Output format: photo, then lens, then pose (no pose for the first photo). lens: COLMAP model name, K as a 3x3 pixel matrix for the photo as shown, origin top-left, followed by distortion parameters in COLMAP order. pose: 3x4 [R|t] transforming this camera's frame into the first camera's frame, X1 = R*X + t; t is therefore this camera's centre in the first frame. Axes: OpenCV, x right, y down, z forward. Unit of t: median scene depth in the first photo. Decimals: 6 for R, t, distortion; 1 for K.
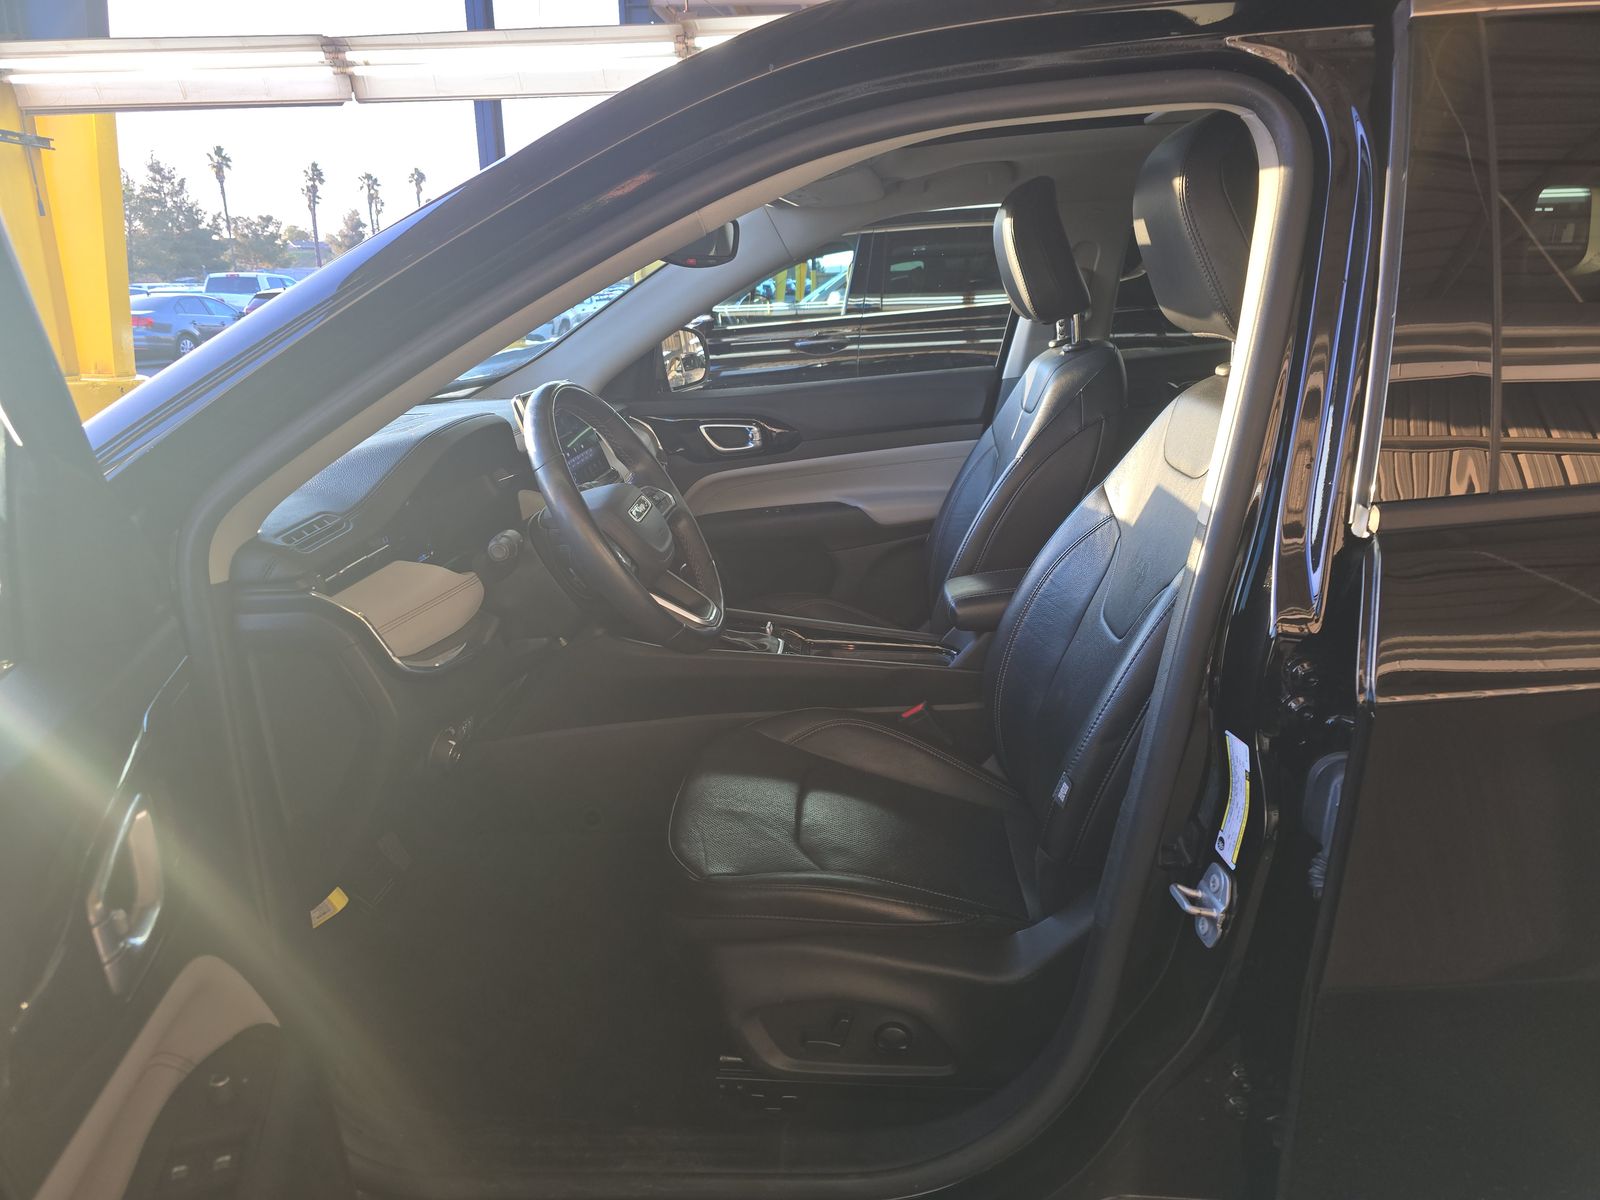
lens RADIAL K [[1001.2, 0, 800.0], [0, 1001.2, 600.0], [0, 0, 1]] dist [0.029786, -0.045609]
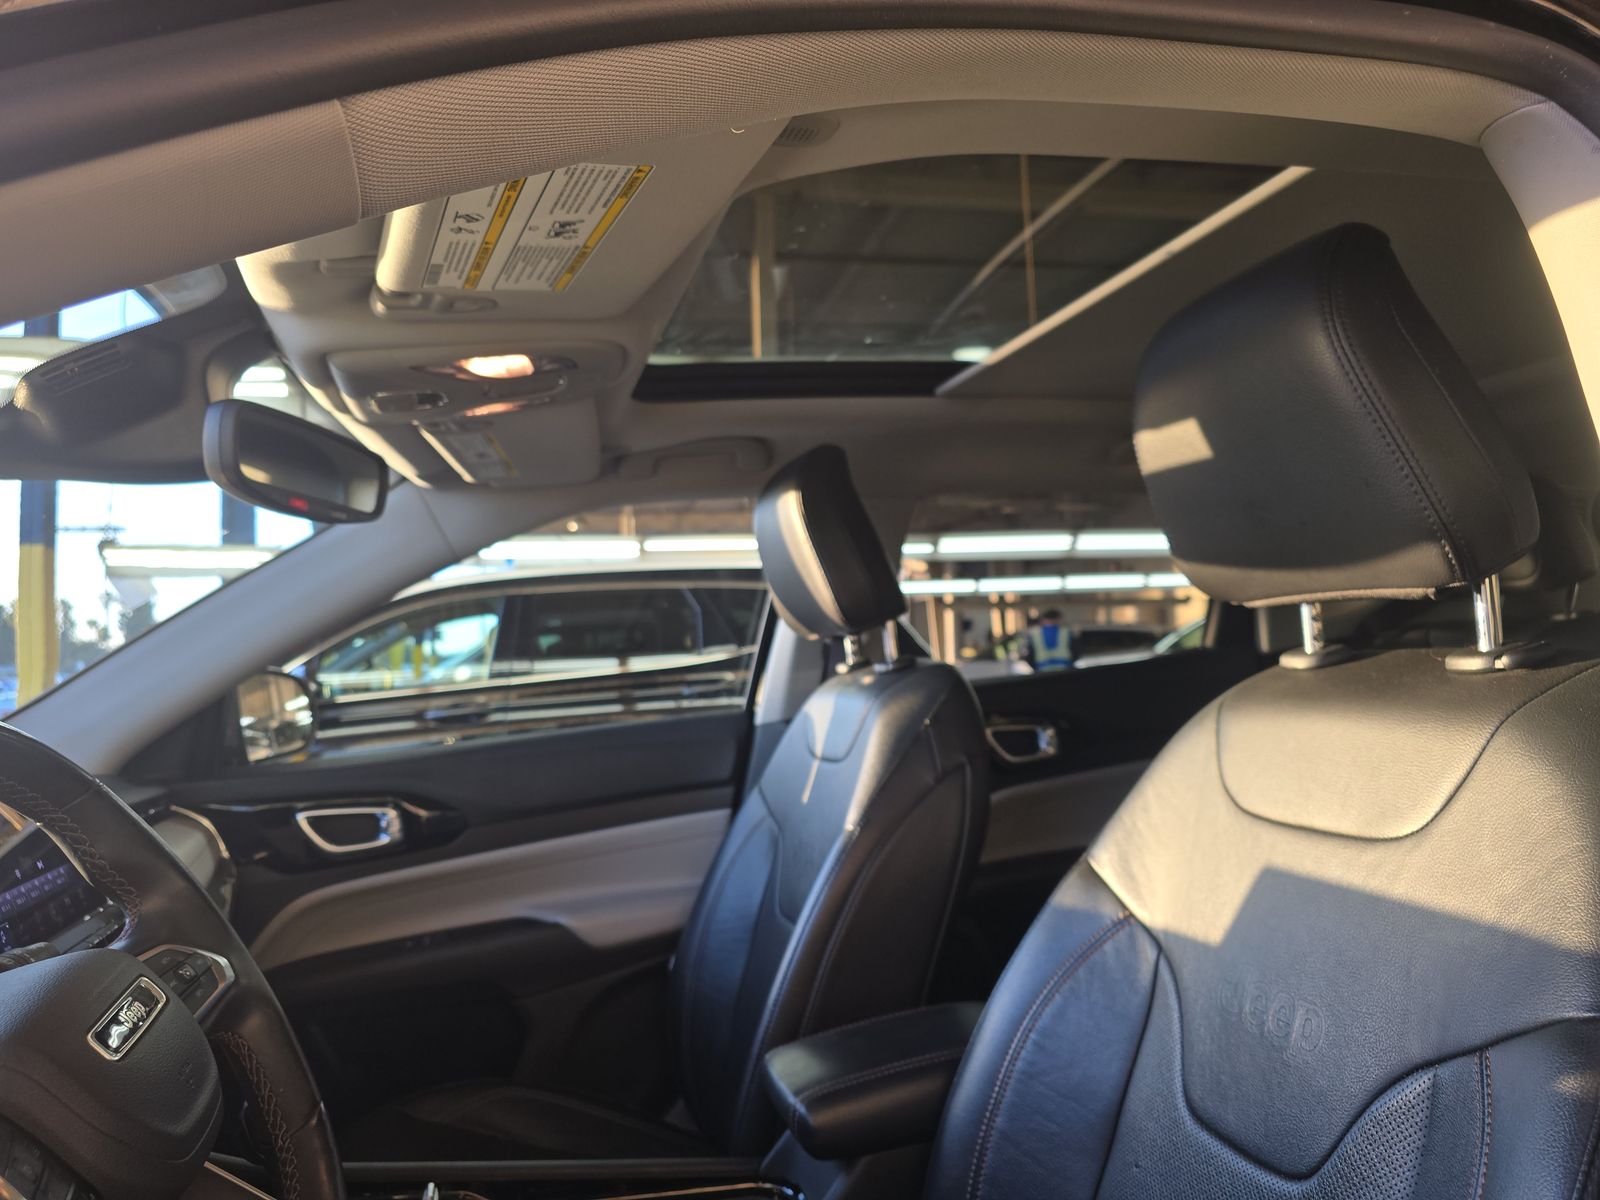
lens RADIAL K [[1001.2, 0, 800.0], [0, 1001.2, 600.0], [0, 0, 1]] dist [0.029786, -0.045609]
pose [[0.933794, 0.013649, 0.357551, -0.032478], [0.117682, 0.931963, -0.342921, -0.044985], [-0.337905, 0.362295, 0.868656, 0.294142]]
